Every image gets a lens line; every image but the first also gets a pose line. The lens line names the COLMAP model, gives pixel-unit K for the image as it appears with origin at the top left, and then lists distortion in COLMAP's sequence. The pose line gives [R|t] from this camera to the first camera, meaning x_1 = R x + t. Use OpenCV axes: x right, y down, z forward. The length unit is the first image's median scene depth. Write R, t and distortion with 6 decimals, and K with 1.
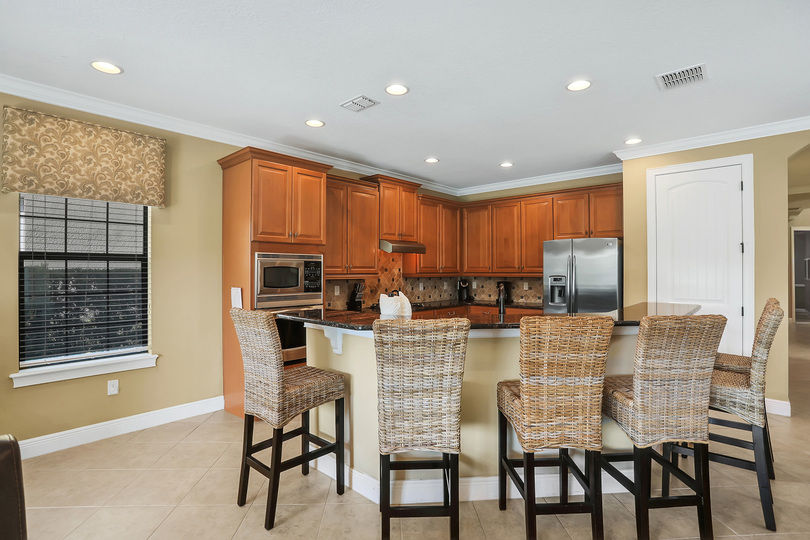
lens RADIAL K [[398.0, 0, 400.1], [0, 398.0, 269.4], [0, 0, 1]] dist [-0.063827, 0.026903]
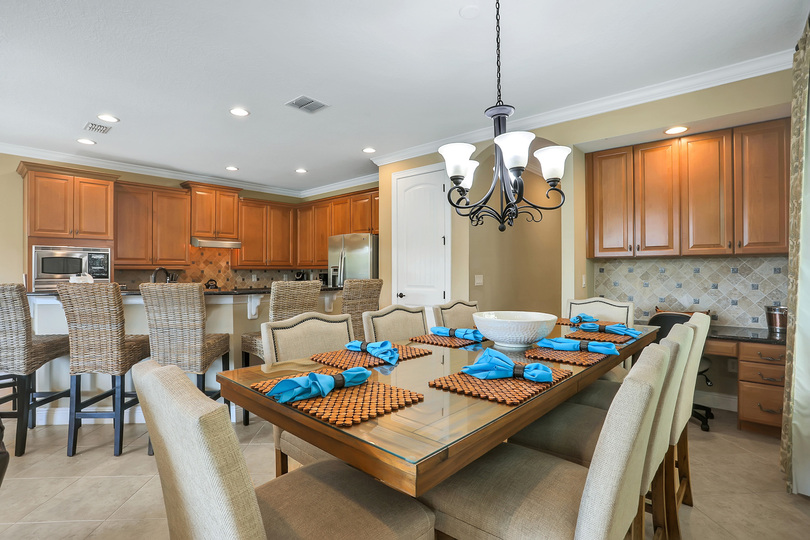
lens RADIAL K [[398.0, 0, 400.1], [0, 398.0, 269.4], [0, 0, 1]] dist [-0.063827, 0.026903]
pose [[0.999902, -0.000604, 0.014012, 0.672300], [0.000621, 0.999999, -0.001188, 0.030242], [-0.014012, 0.001196, 0.999901, -0.205972]]
